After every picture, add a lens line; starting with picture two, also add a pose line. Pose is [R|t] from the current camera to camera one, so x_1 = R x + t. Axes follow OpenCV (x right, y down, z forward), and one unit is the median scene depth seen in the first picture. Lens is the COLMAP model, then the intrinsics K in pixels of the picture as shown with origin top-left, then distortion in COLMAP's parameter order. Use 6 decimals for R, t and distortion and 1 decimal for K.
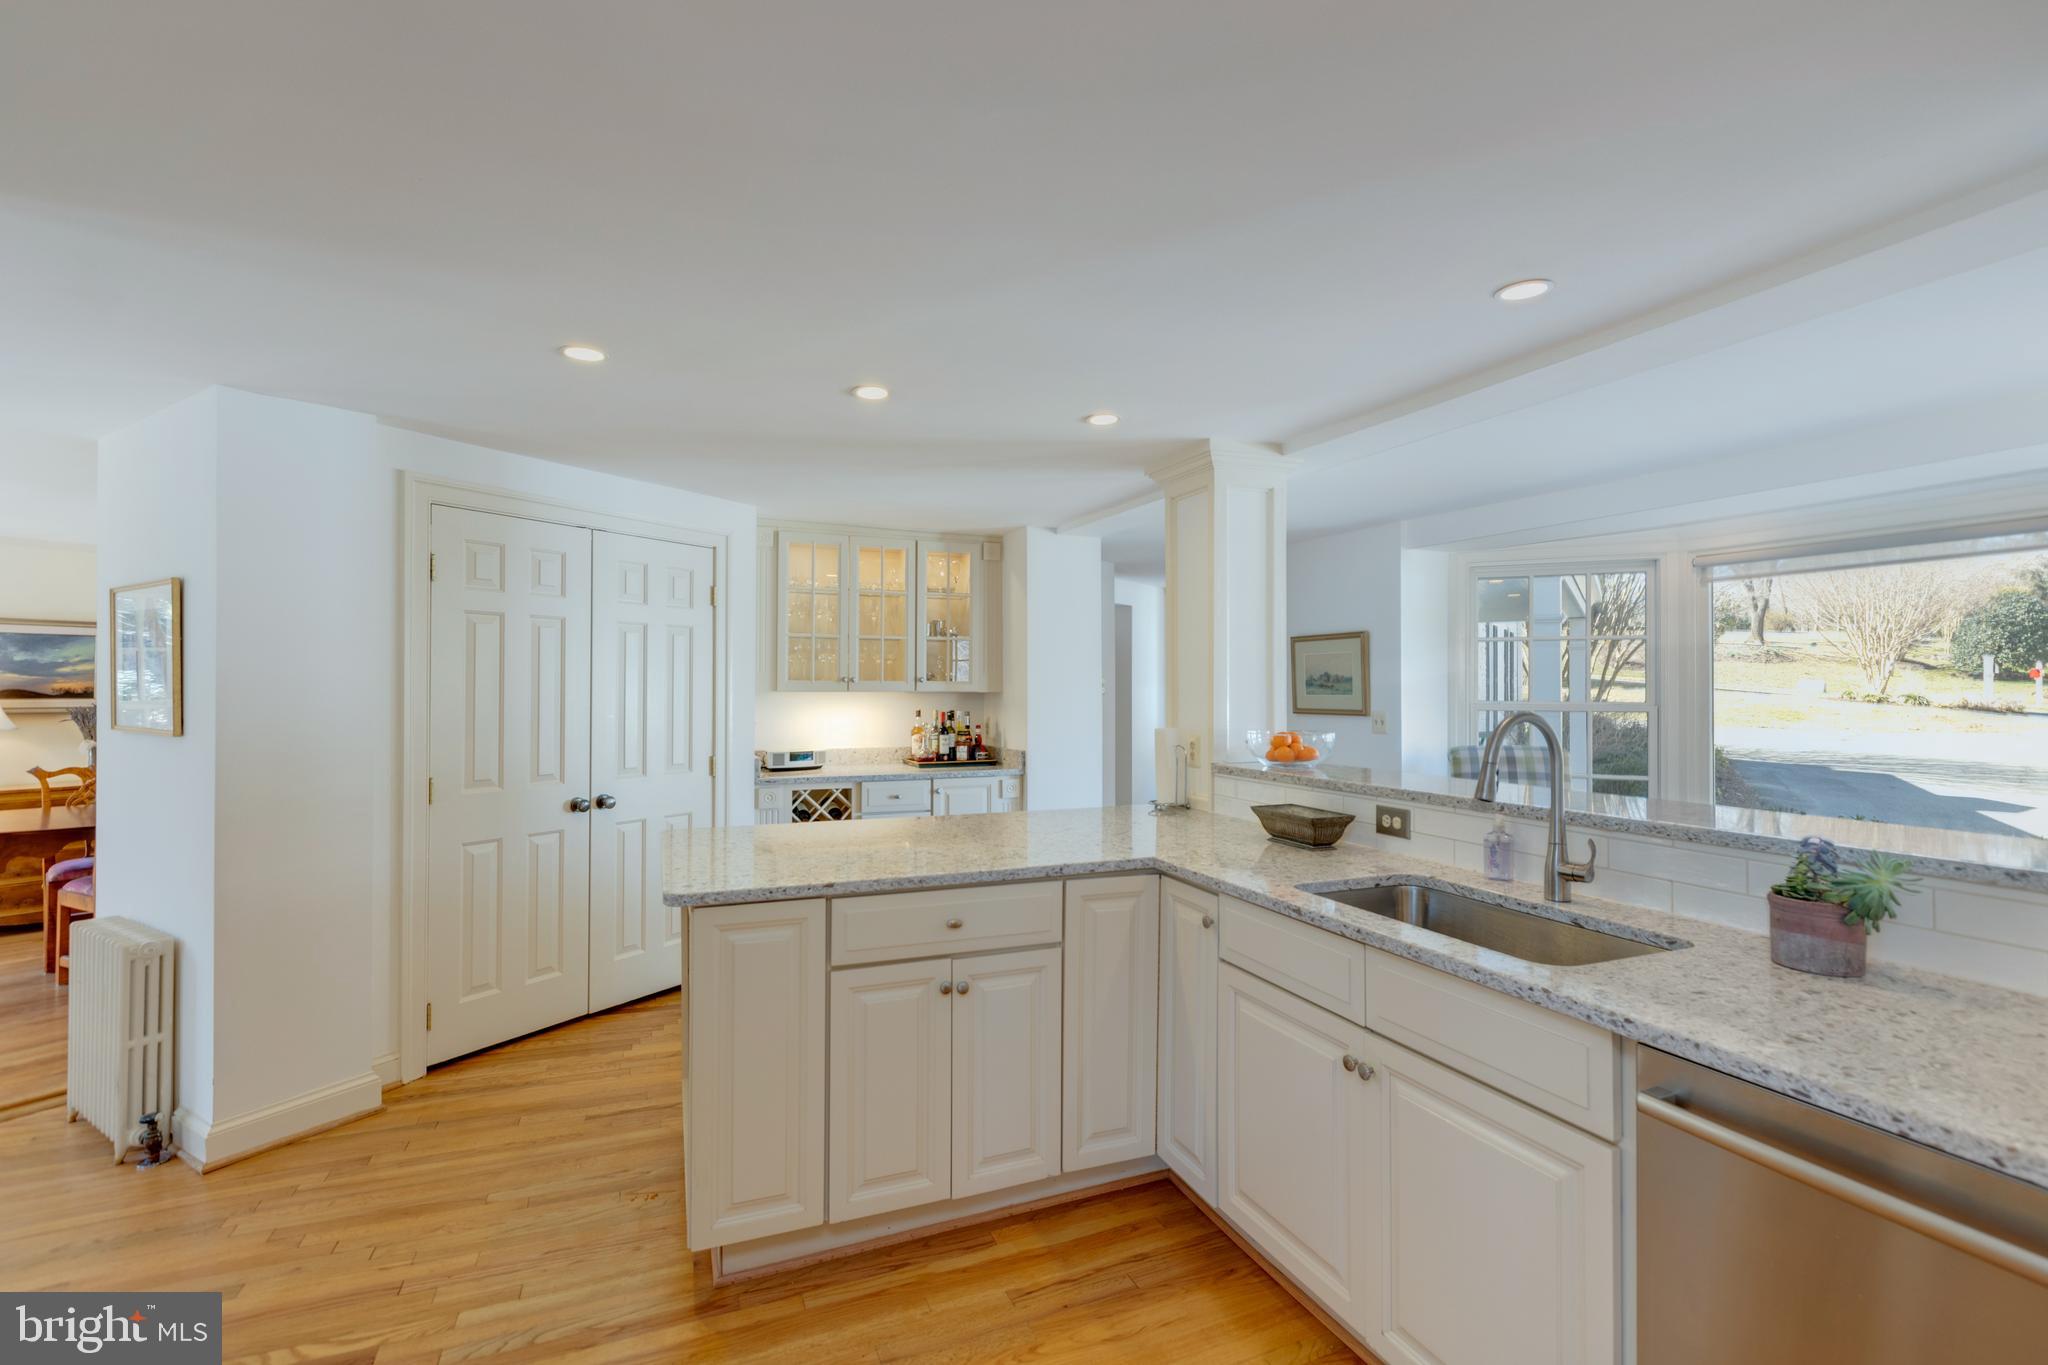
lens RADIAL K [[907.9, 0, 1024.0], [0, 907.9, 682.5], [0, 0, 1]] dist [0.025081, 0.000197]
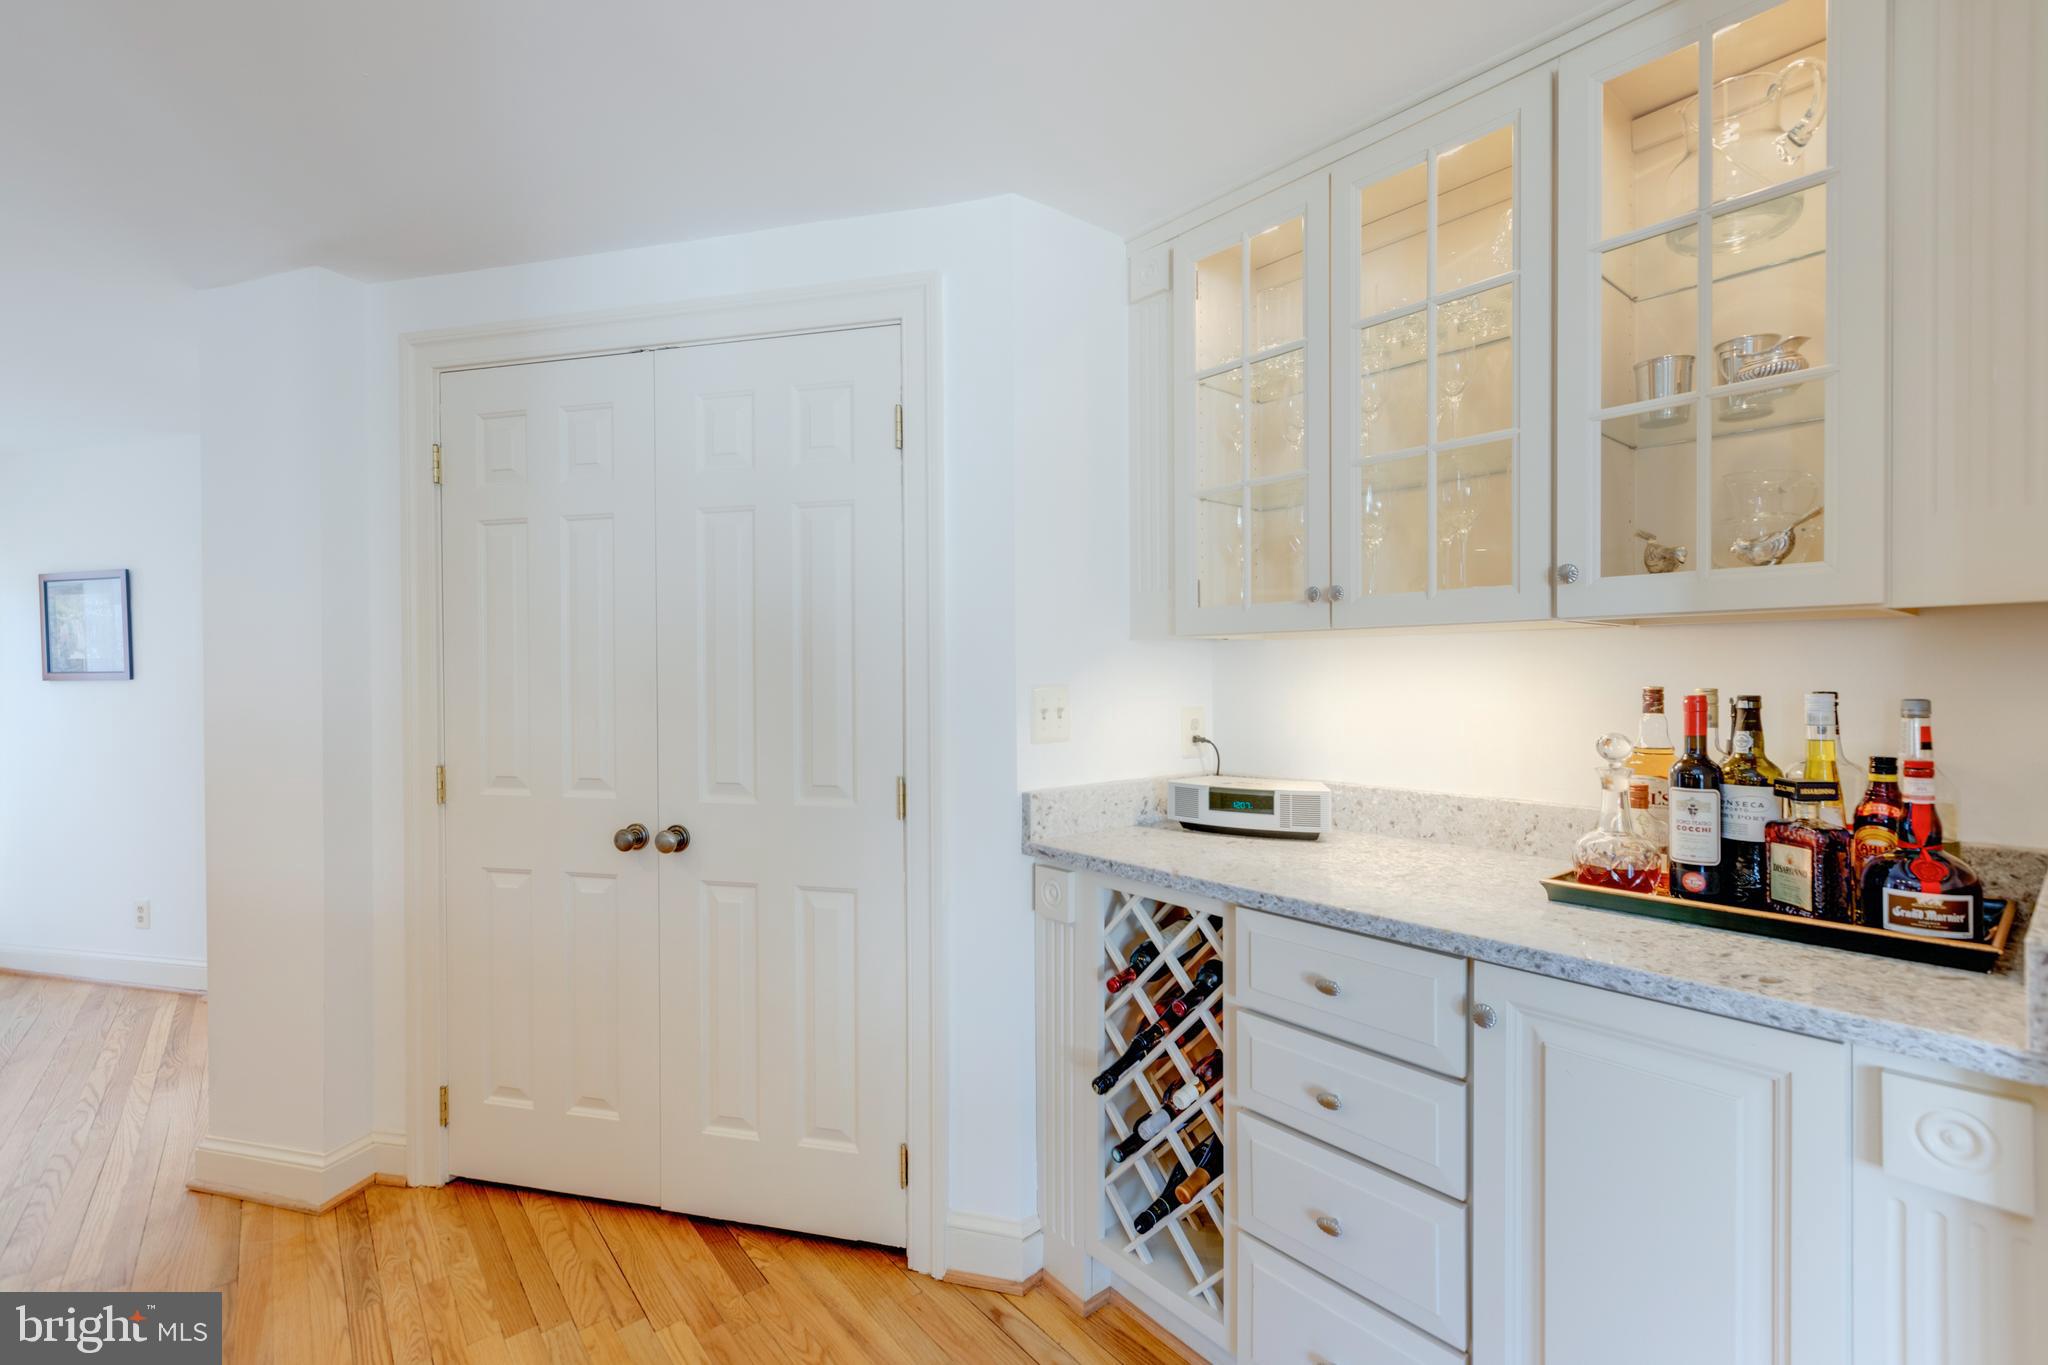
lens RADIAL K [[914.4, 0, 1035.5], [0, 914.4, 680.8], [0, 0, 1]] dist [0.001991, 0.000235]
pose [[0.301451, 0.005347, -0.953467, 0.099616], [0.011312, 0.999894, 0.009183, 0.025030], [0.953415, -0.013554, 0.301358, 0.792556]]
